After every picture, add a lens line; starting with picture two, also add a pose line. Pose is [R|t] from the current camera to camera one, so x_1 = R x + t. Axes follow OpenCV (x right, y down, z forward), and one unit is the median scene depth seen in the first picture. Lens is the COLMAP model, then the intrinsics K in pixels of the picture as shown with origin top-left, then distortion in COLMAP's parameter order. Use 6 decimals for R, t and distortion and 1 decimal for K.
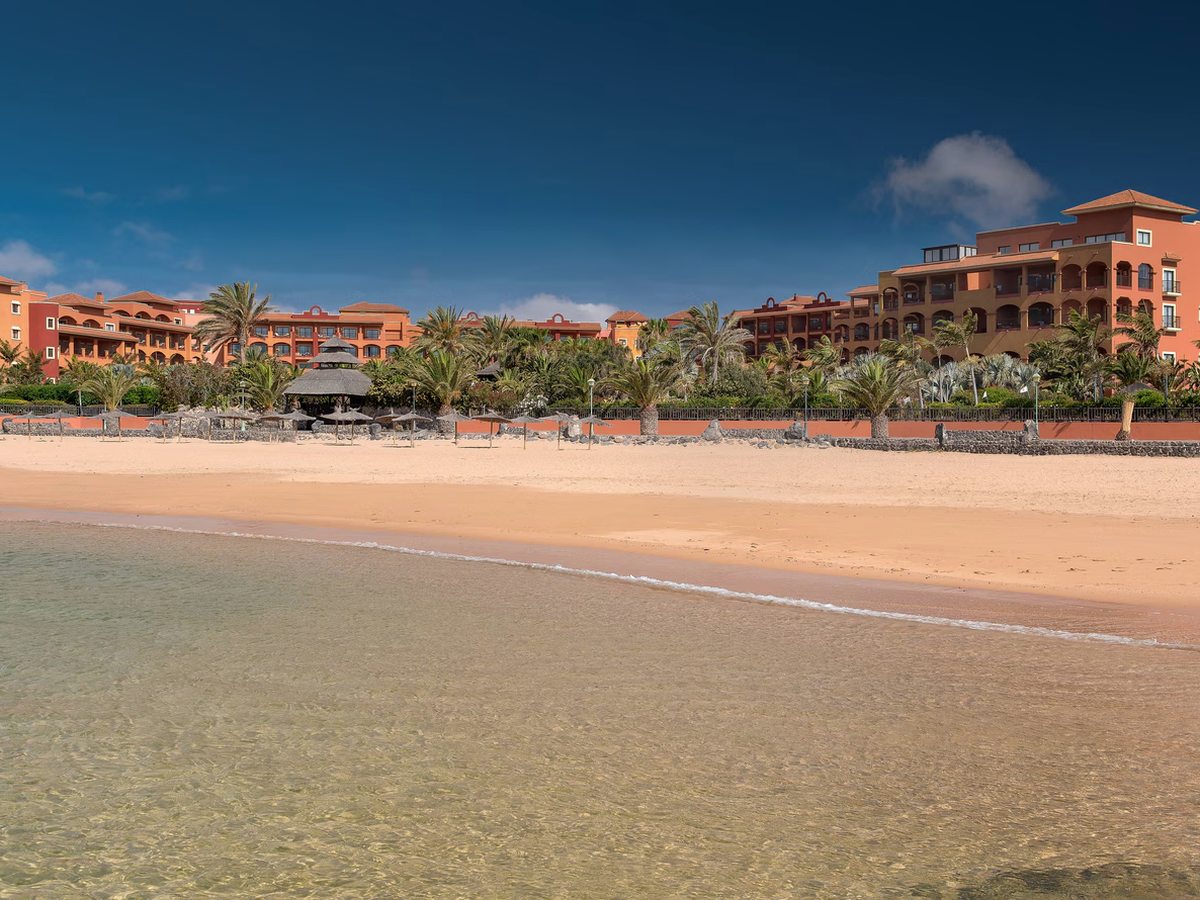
lens RADIAL K [[1565.0, 0, 600.0], [0, 1565.0, 450.0], [0, 0, 1]] dist [-0.004199, -0.039315]
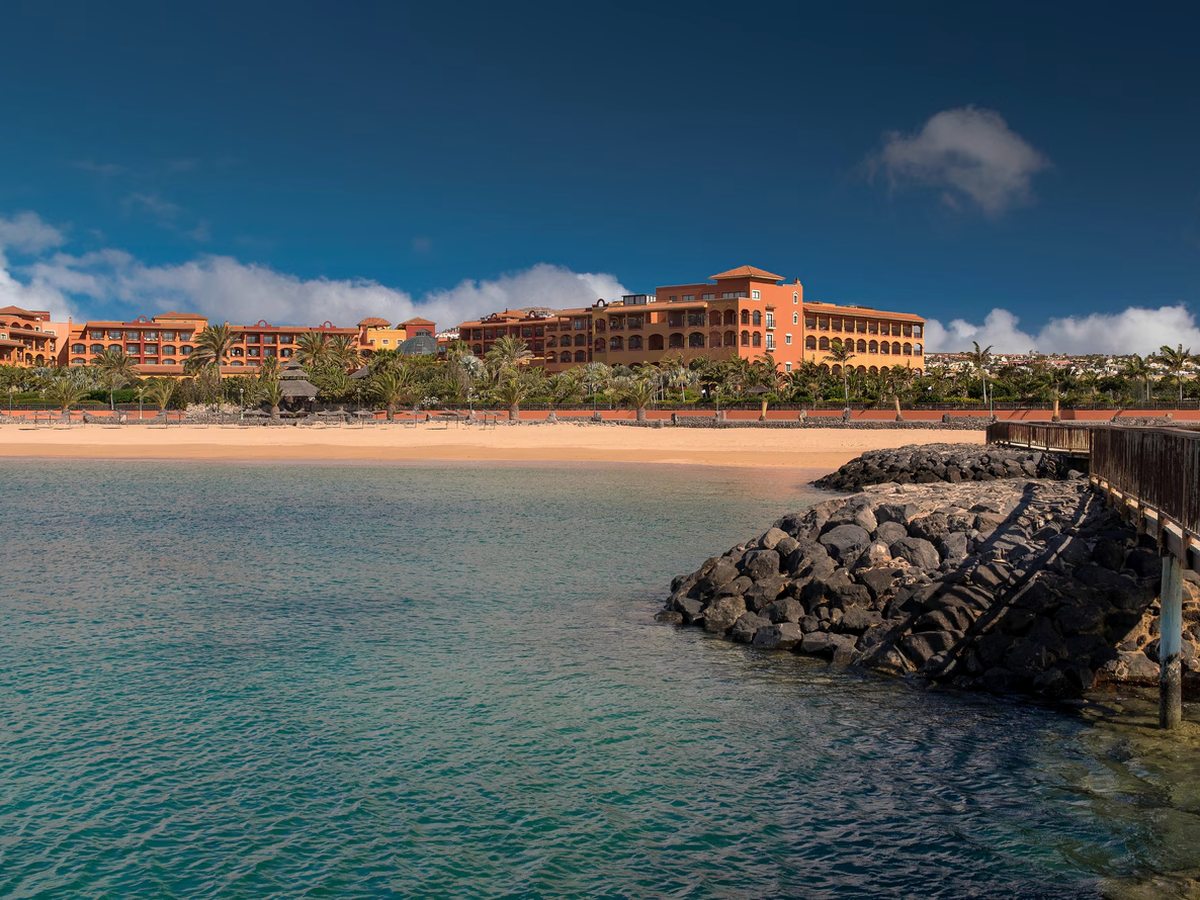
lens RADIAL K [[1565.0, 0, 600.0], [0, 1565.0, 450.0], [0, 0, 1]] dist [-0.004199, -0.039315]
pose [[0.964866, -0.020431, 0.261948, -0.255783], [0.014013, 0.999555, 0.026347, -0.015386], [-0.262370, -0.021751, 0.964722, -0.578864]]
